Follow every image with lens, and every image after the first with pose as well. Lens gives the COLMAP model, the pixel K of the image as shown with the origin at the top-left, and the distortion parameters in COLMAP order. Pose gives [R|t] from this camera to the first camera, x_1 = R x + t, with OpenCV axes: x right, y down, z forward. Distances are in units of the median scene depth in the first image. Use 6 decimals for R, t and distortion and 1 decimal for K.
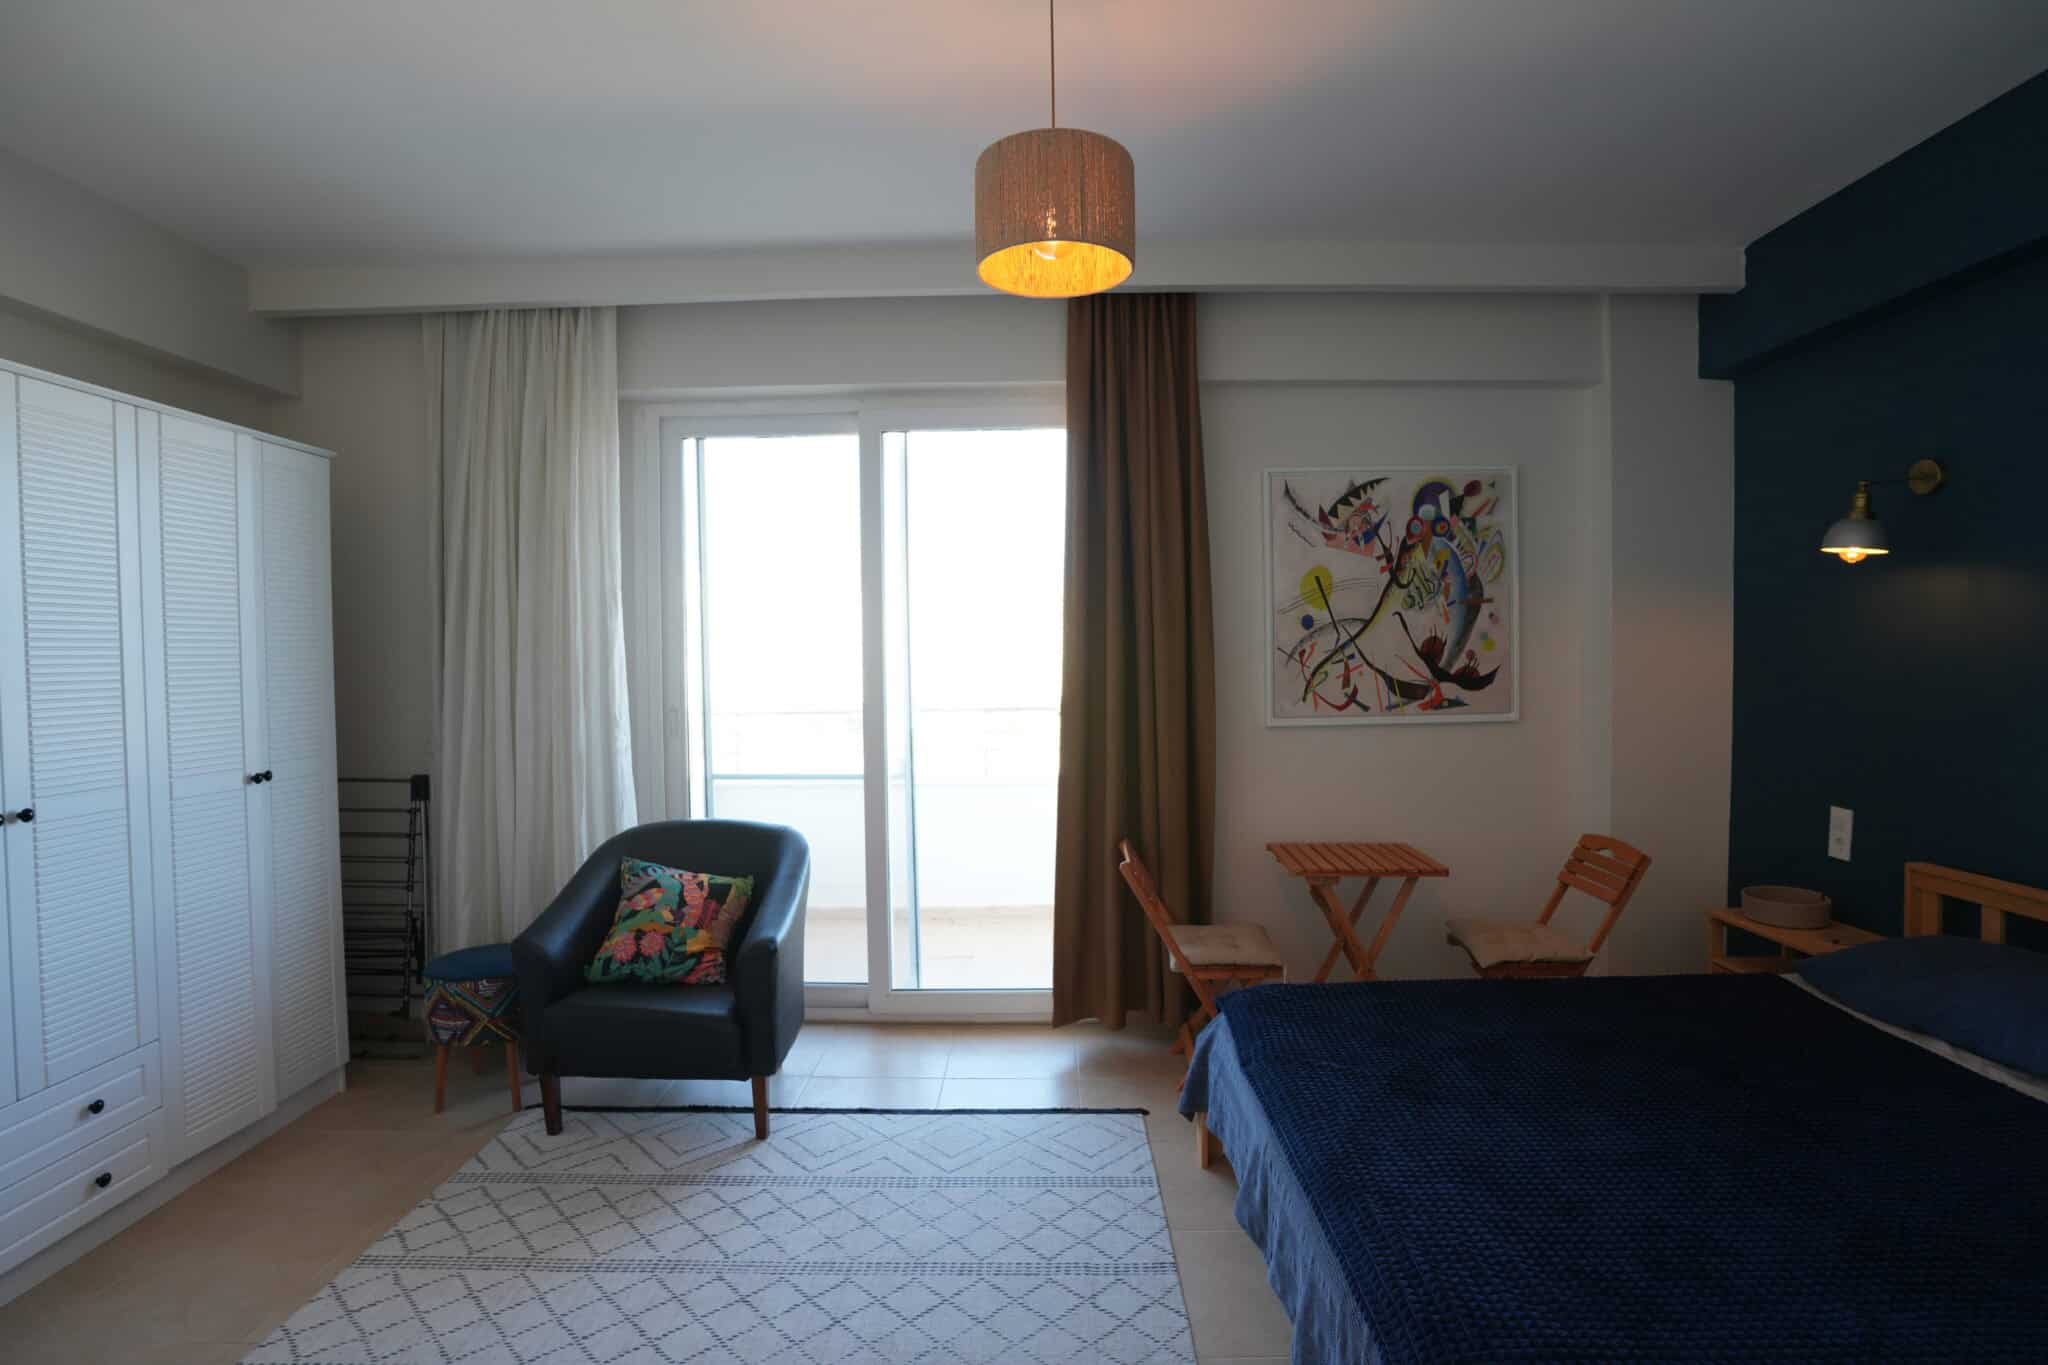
lens RADIAL K [[1001.6, 0, 1017.7], [0, 1001.6, 675.8], [0, 0, 1]] dist [-0.082672, 0.038928]
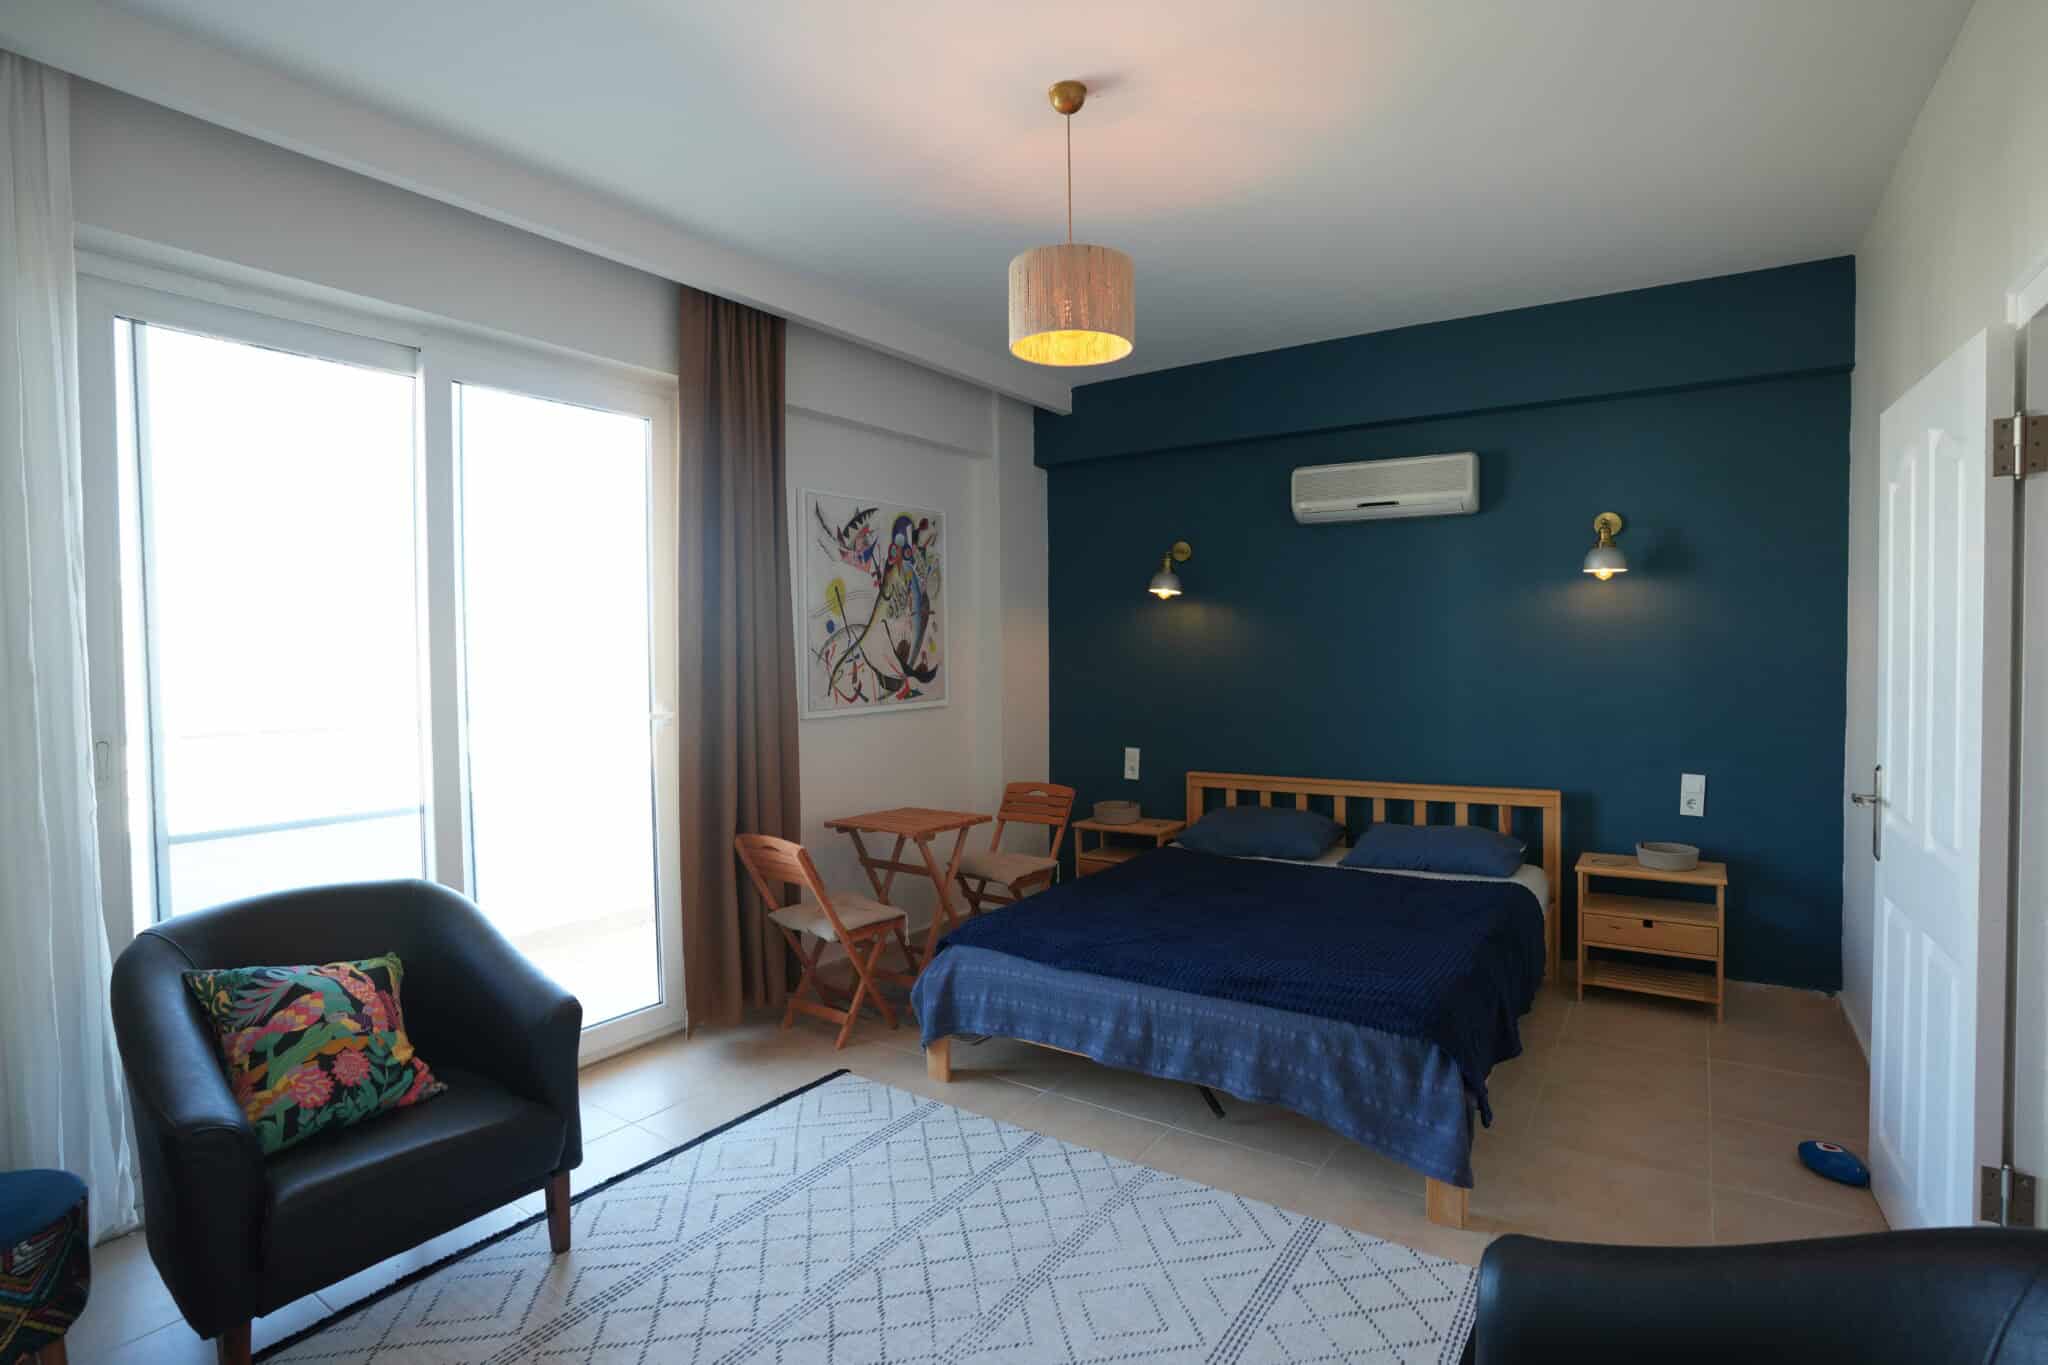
lens RADIAL K [[1001.6, 0, 1017.7], [0, 1001.6, 675.8], [0, 0, 1]] dist [-0.082672, 0.038928]
pose [[0.552995, -0.017034, 0.833010, -0.551017], [0.024521, 0.999691, 0.004164, 0.003331], [-0.832824, 0.018124, 0.553242, 0.185609]]
